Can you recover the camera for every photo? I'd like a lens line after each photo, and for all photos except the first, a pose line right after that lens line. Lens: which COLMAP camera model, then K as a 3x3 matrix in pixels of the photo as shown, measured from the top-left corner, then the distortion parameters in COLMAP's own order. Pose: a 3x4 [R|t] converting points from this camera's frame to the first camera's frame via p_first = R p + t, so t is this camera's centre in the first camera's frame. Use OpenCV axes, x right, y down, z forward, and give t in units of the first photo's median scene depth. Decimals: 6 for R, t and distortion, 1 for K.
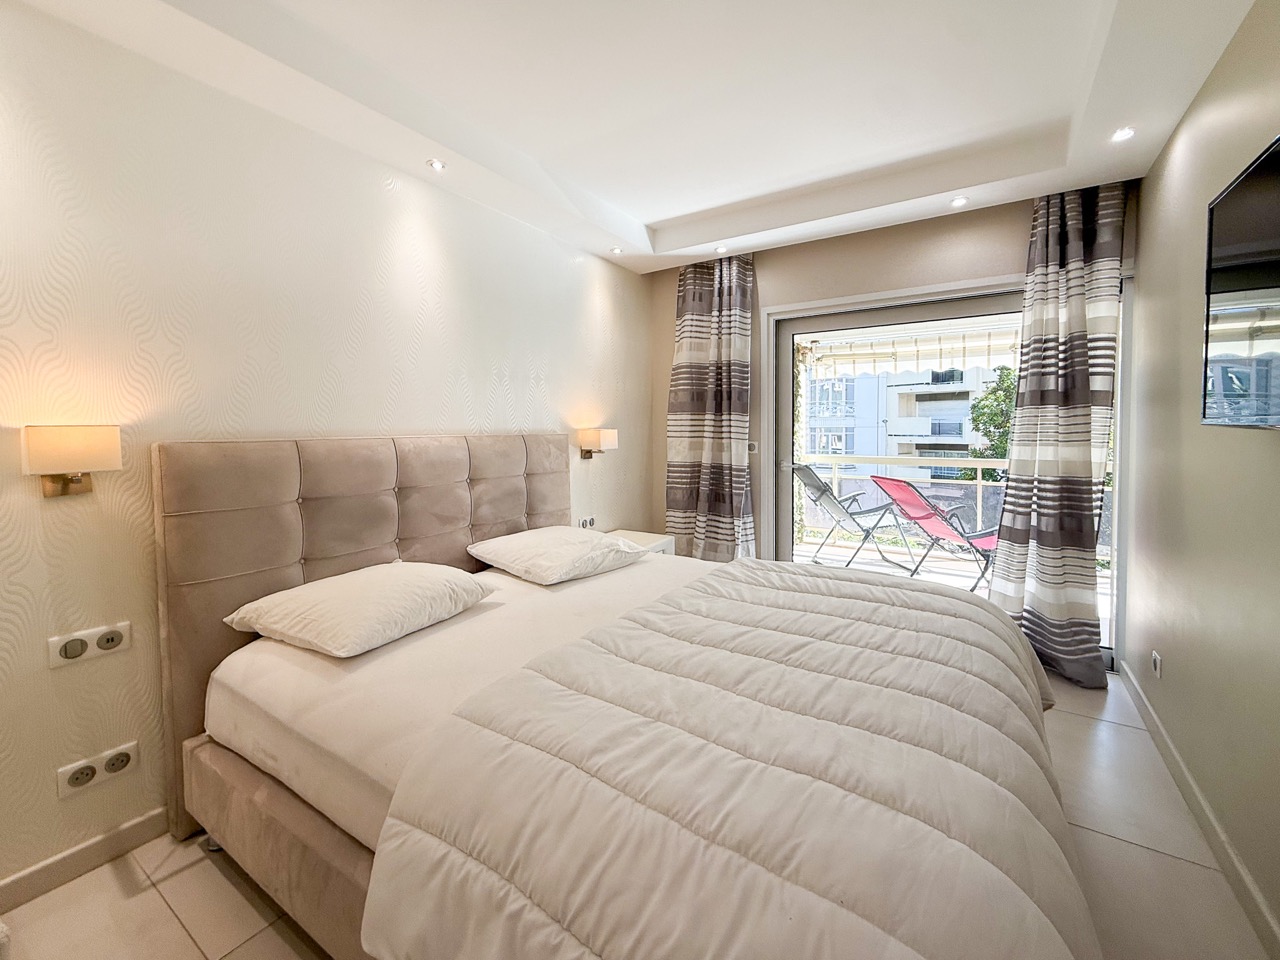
lens RADIAL K [[518.5, 0, 644.2], [0, 518.5, 414.1], [0, 0, 1]] dist [-0.009920, 0.000635]
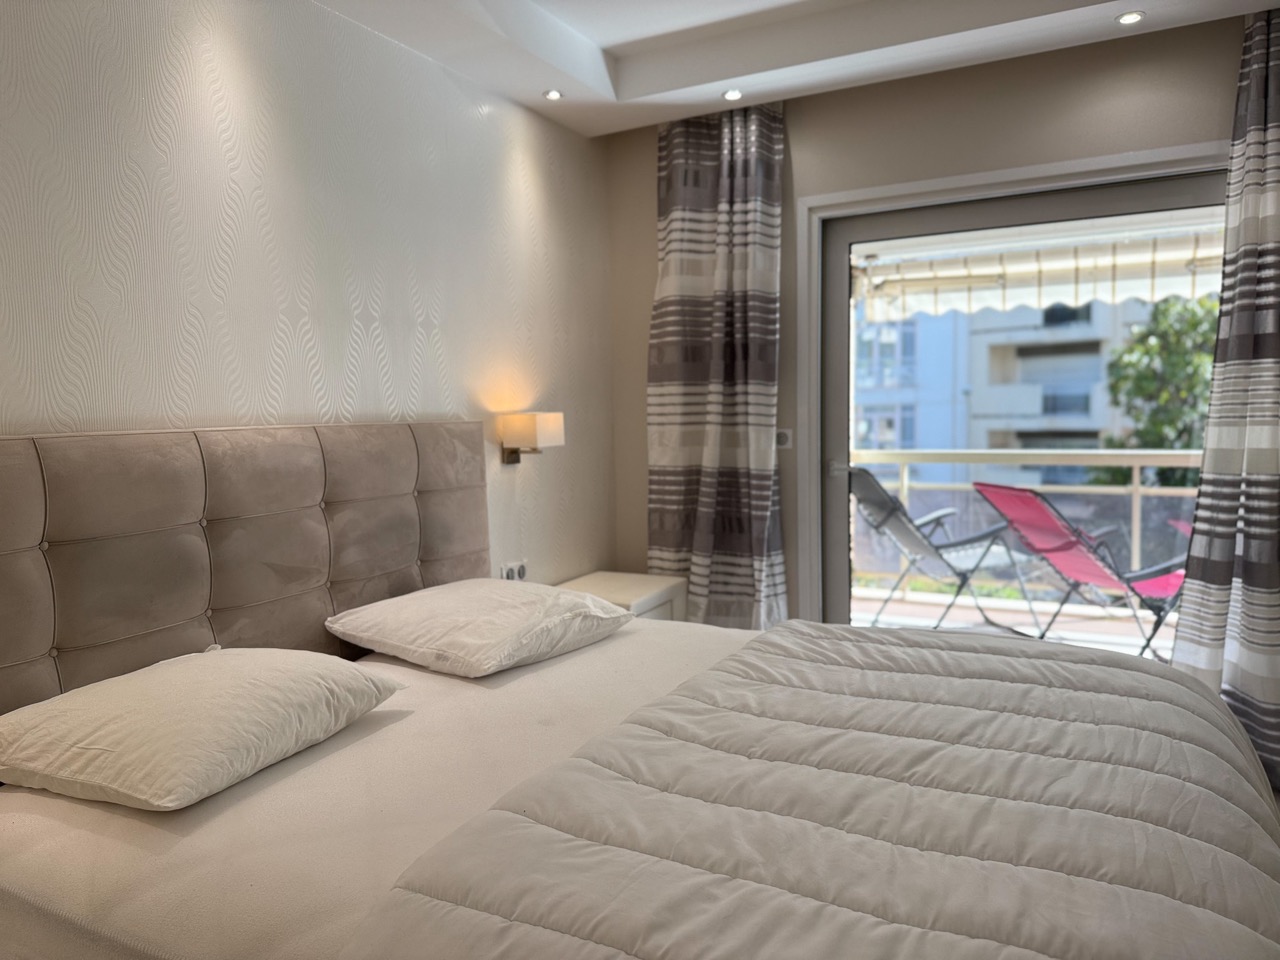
lens RADIAL K [[914.3, 0, 614.6], [0, 914.3, 434.8], [0, 0, 1]] dist [0.016710, -0.034192]
pose [[0.996134, -0.020492, 0.085418, -0.104136], [0.016101, 0.998529, 0.051782, 0.005005], [-0.086353, -0.050206, 0.994999, -0.024242]]
